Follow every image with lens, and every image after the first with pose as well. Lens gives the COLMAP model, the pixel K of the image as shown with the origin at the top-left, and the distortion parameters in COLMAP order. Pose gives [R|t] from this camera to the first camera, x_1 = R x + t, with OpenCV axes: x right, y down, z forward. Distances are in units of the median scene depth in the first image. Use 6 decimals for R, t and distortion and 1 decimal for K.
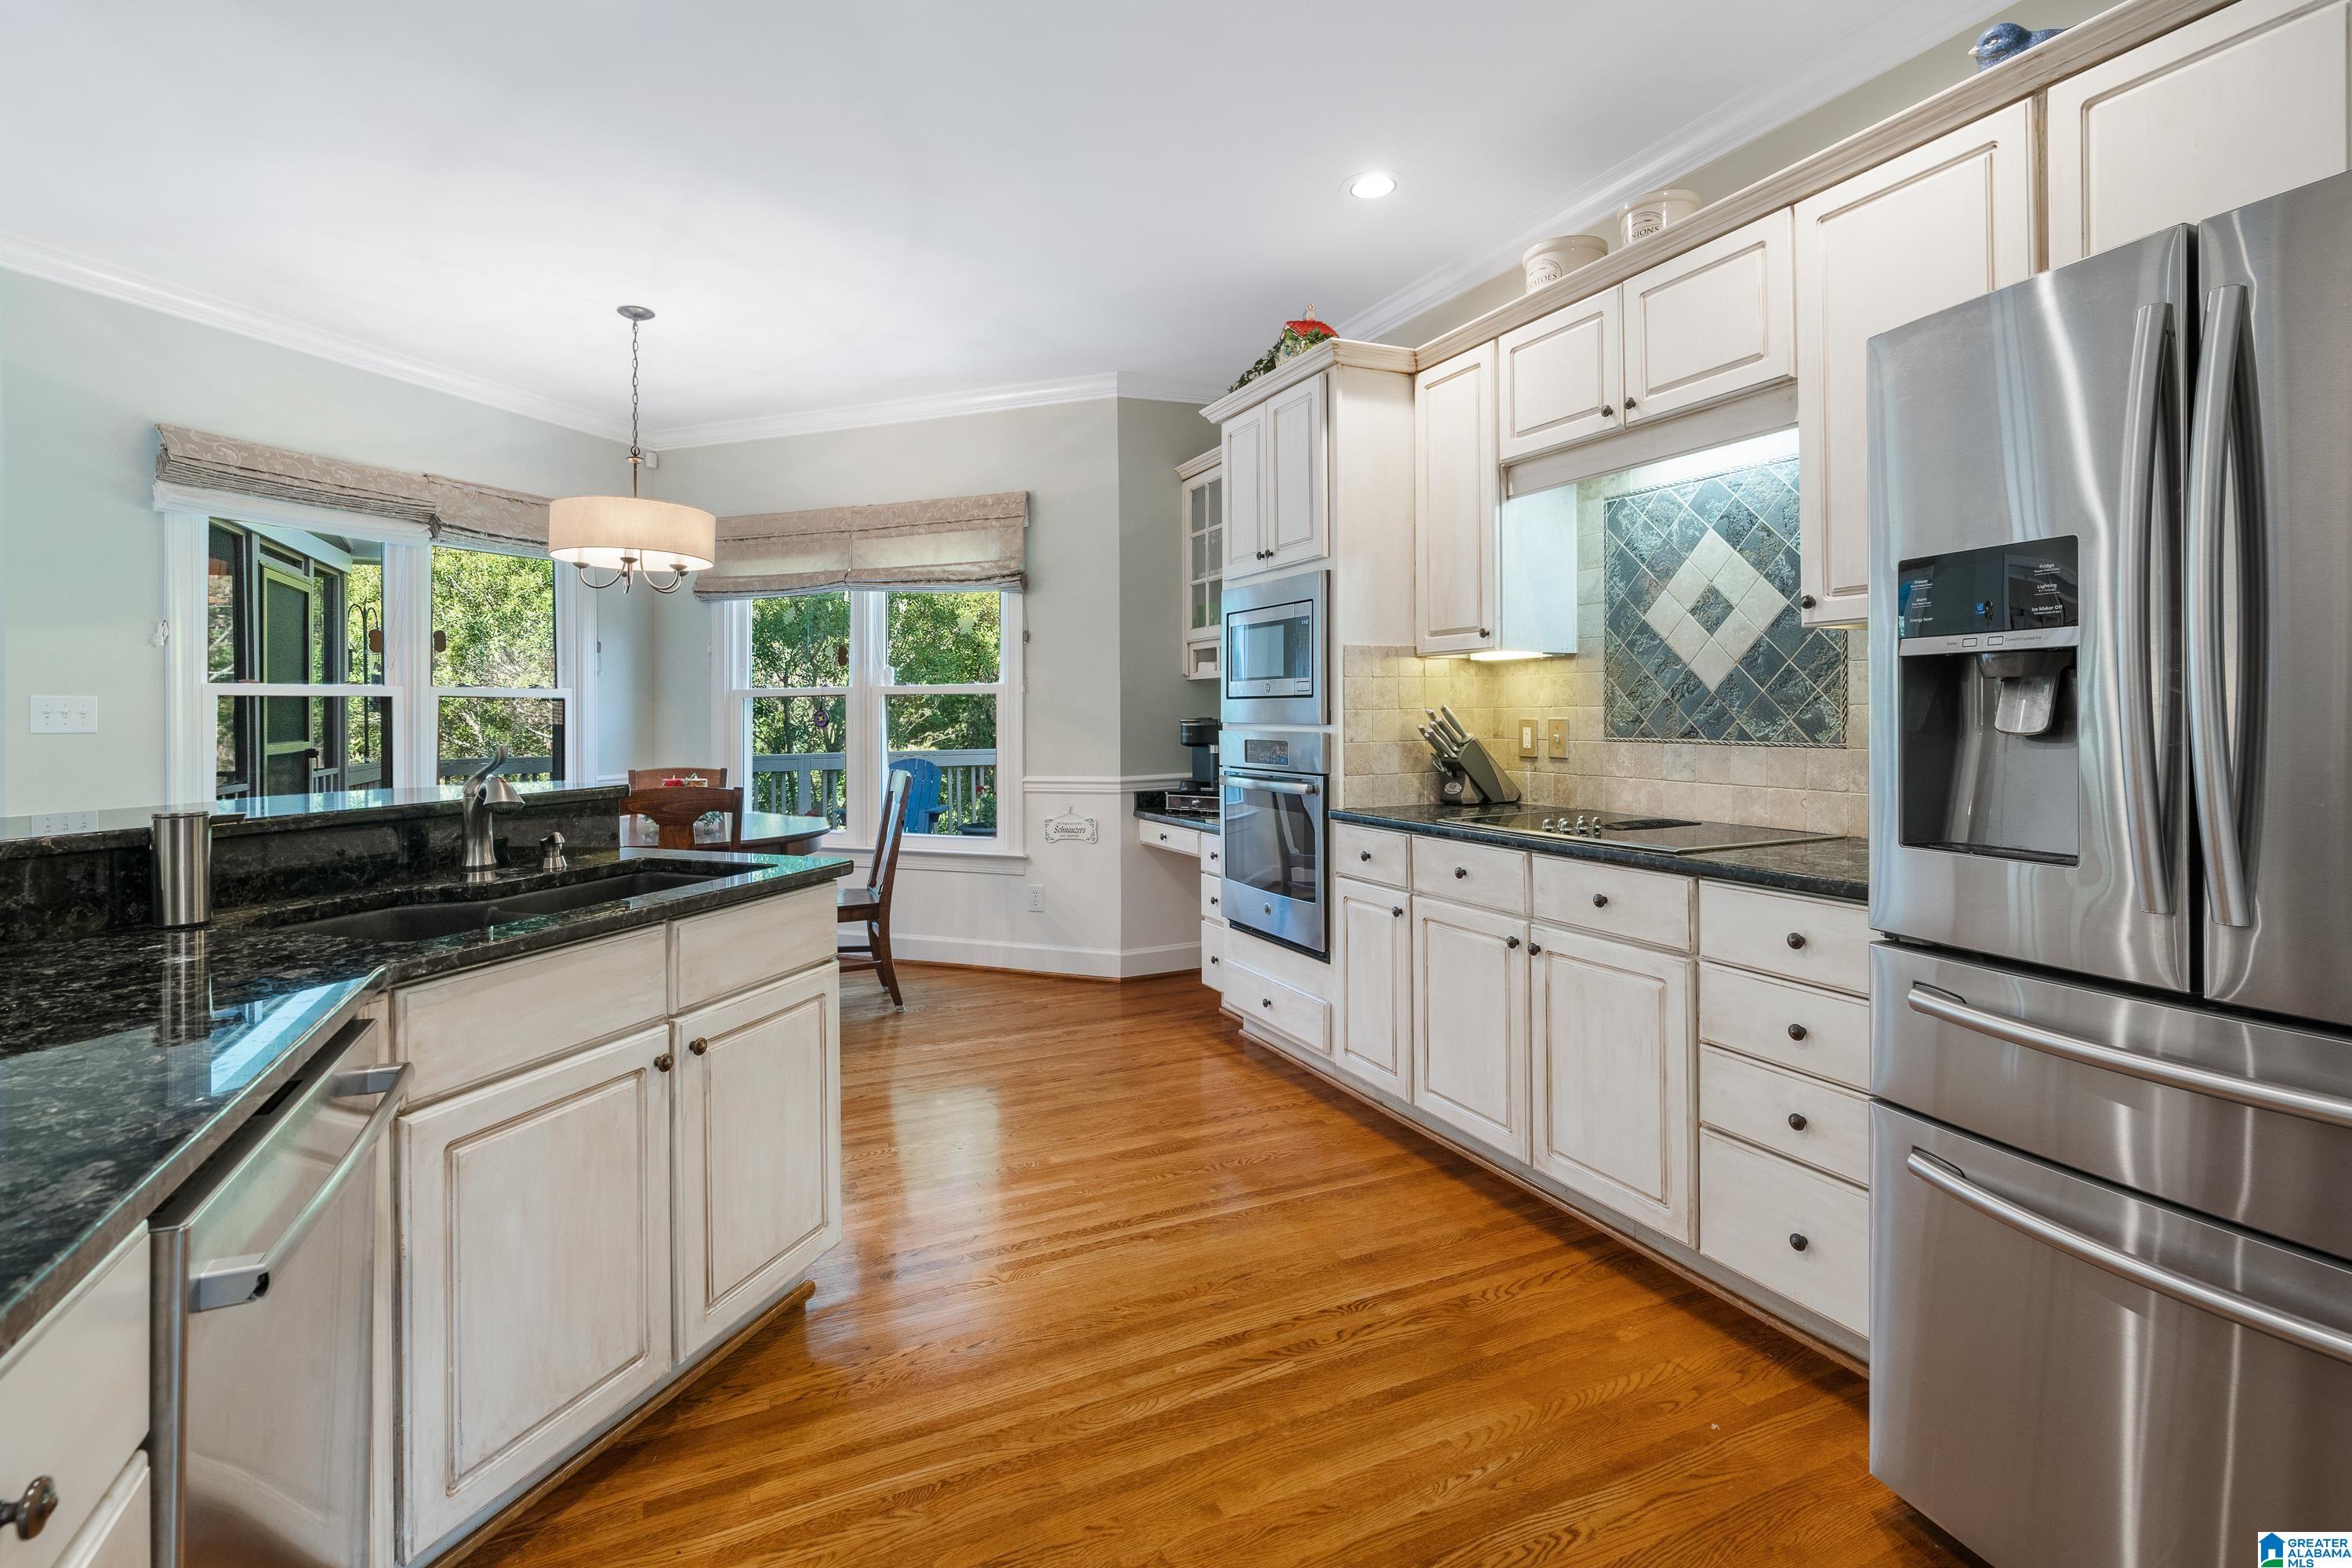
lens RADIAL K [[1090.9, 0, 1172.3], [0, 1090.9, 710.0], [0, 0, 1]] dist [-0.001386, -0.000067]
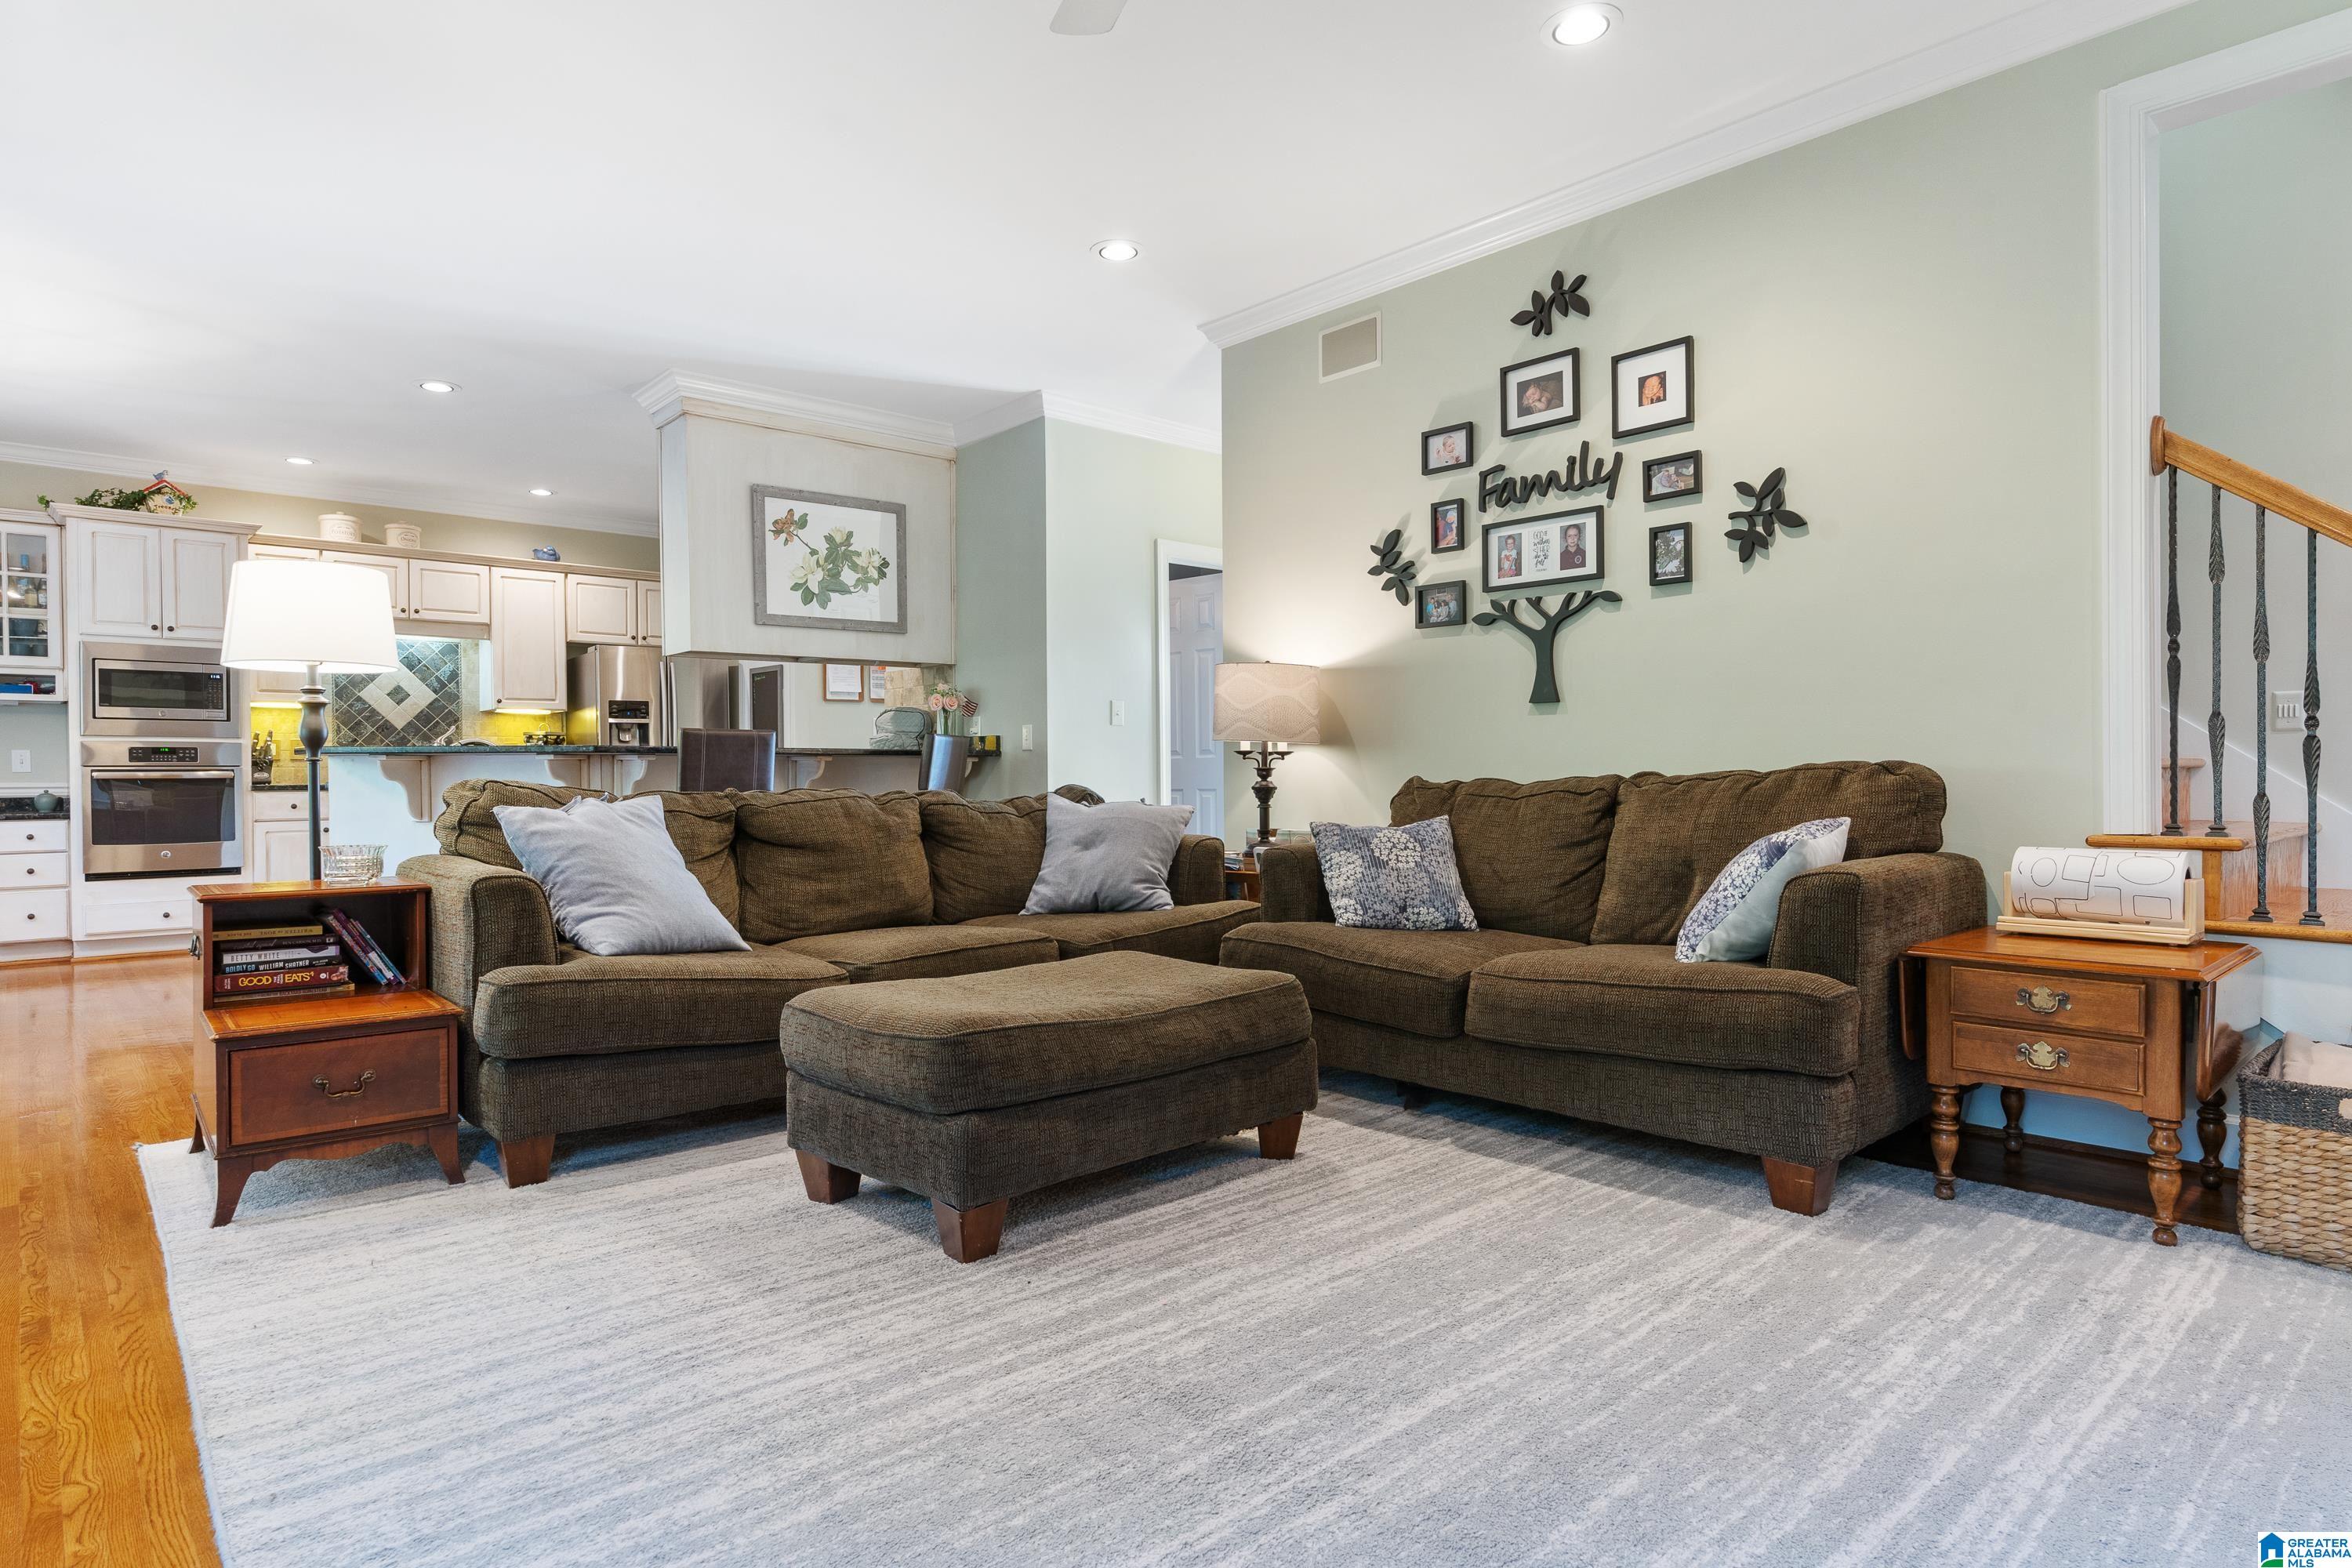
lens RADIAL K [[1272.2, 0, 1188.0], [0, 1272.2, 781.5], [0, 0, 1]] dist [-0.006103, 0.004838]
pose [[-0.313332, 0.010213, 0.949589, -1.928062], [0.011858, 0.999906, -0.006841, 0.098355], [-0.949570, 0.009117, -0.313424, 0.169336]]
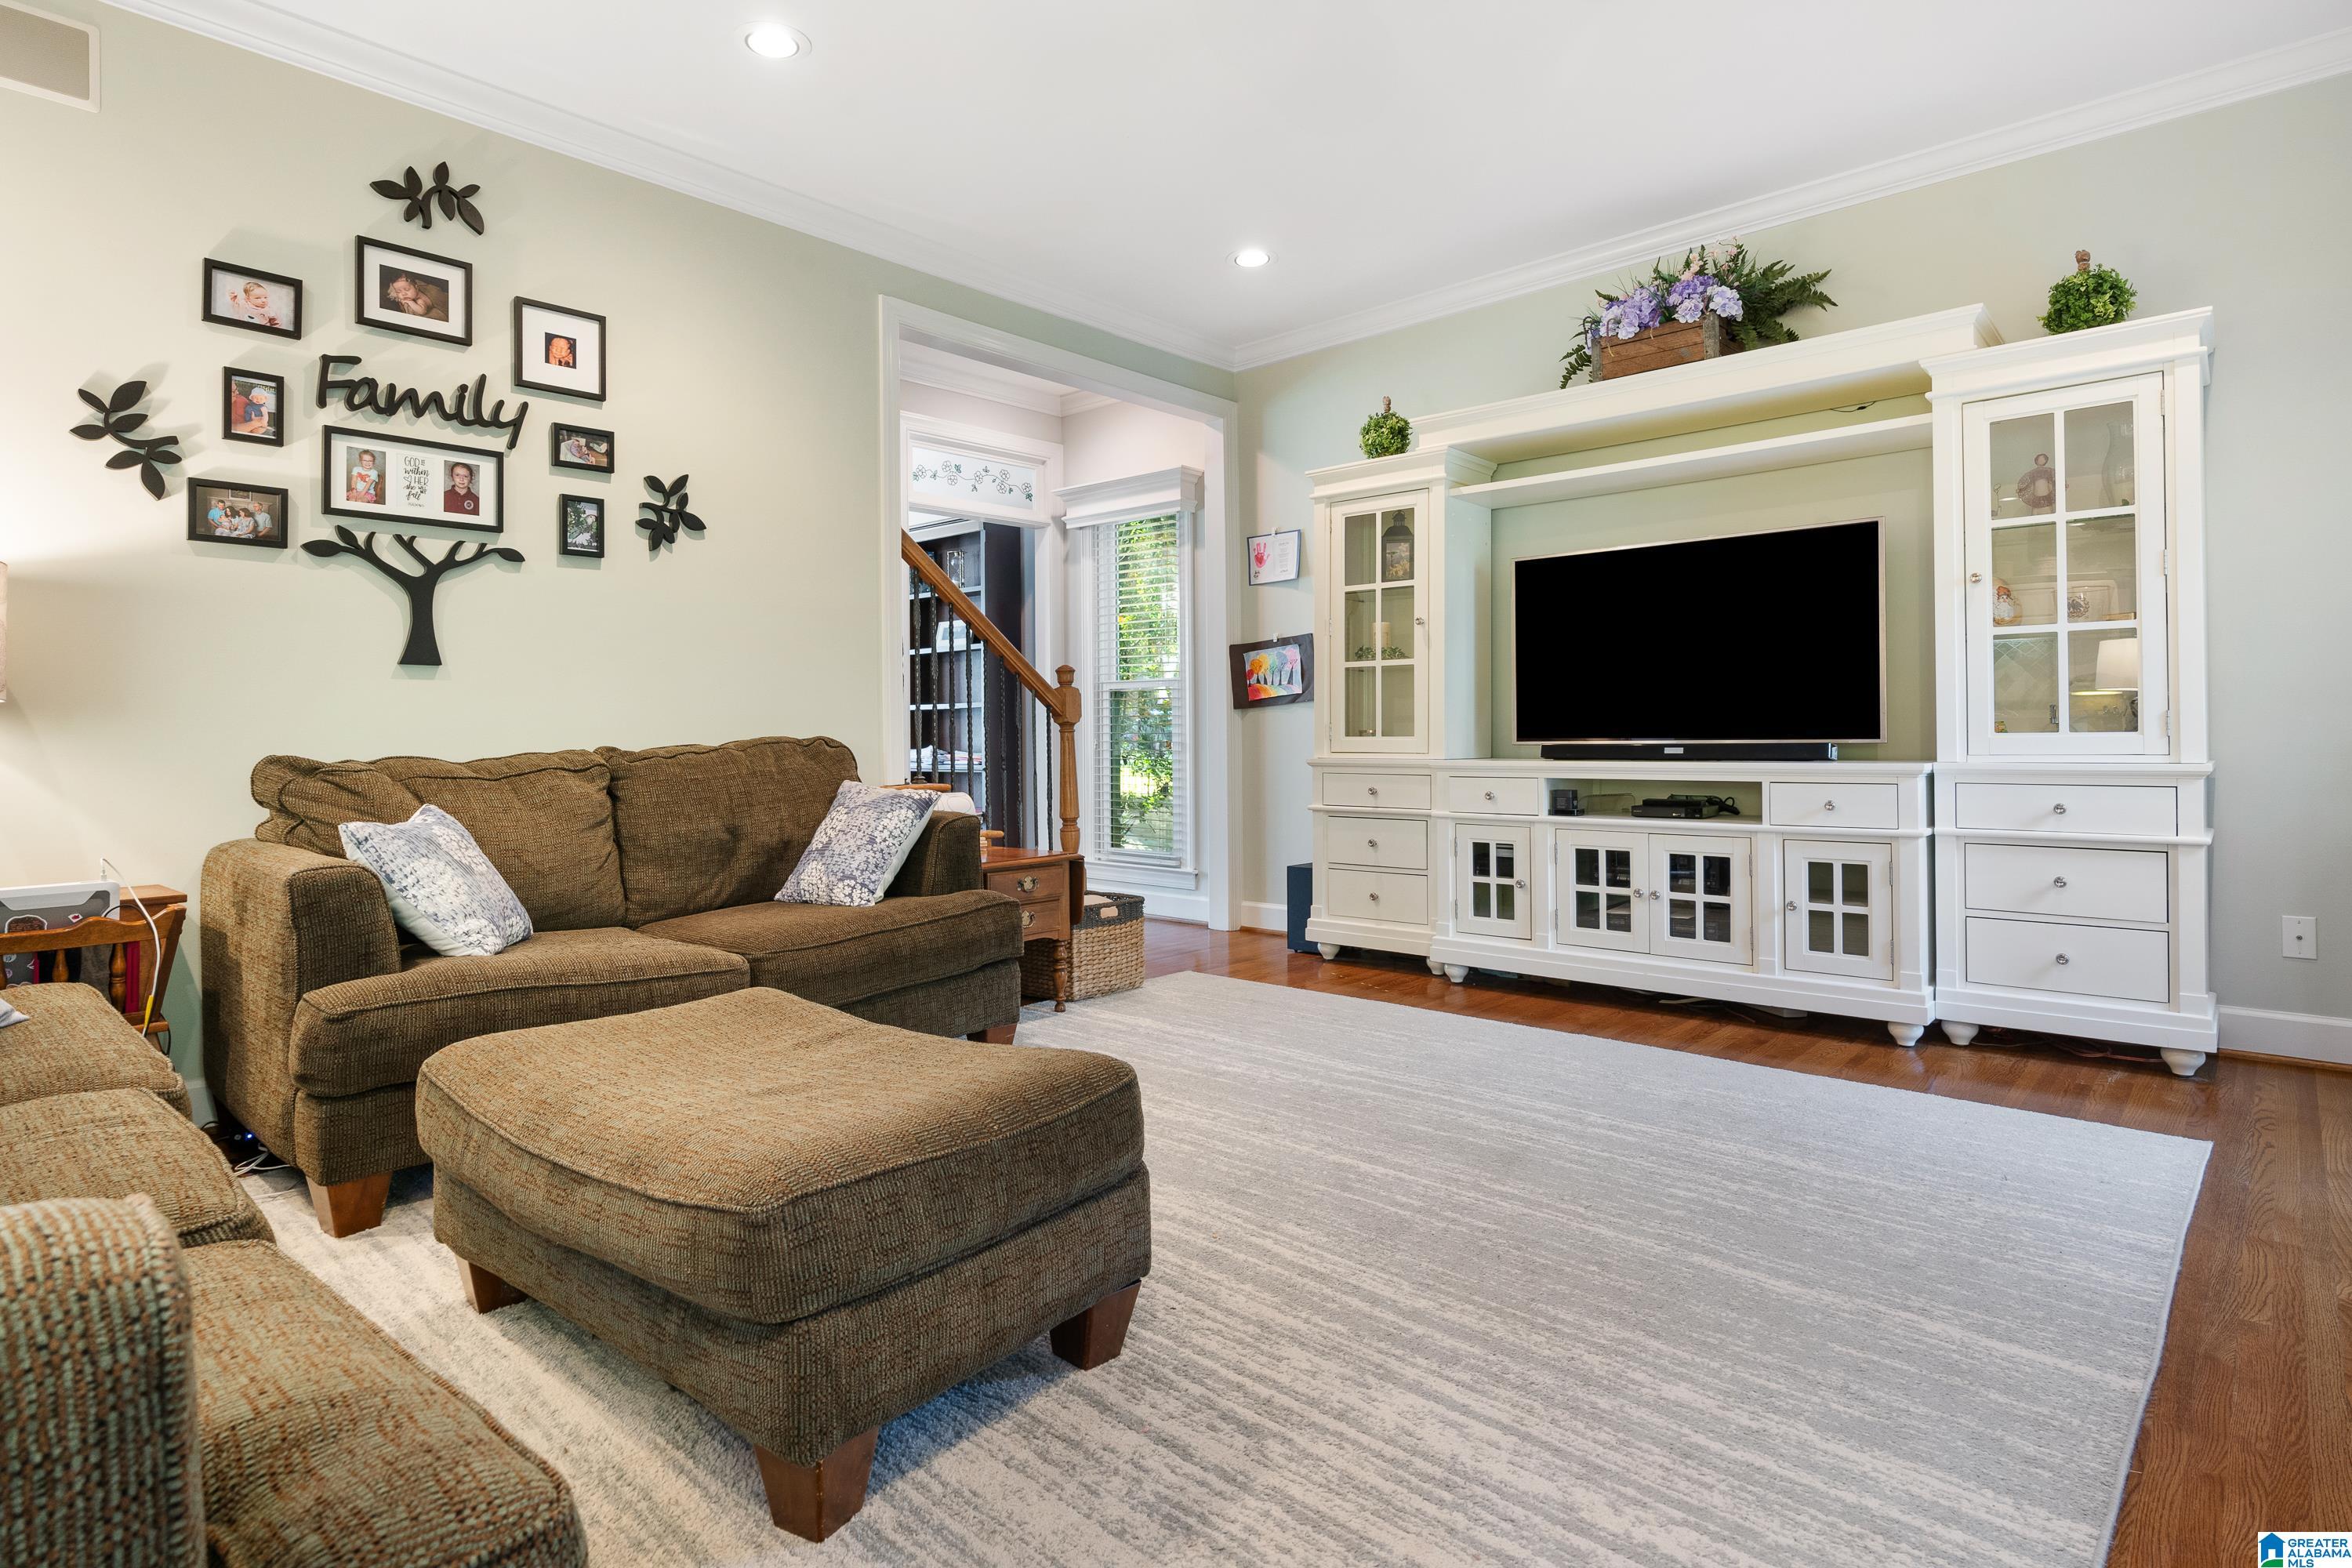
lens RADIAL K [[1220.1, 0, 1127.2], [0, 1220.1, 722.6], [0, 0, 1]] dist [0.000256, -0.001866]
pose [[-0.928135, 0.018379, -0.371789, -1.171156], [0.020482, 0.999789, -0.001706, 0.080792], [0.371679, -0.009199, -0.928316, 0.512962]]
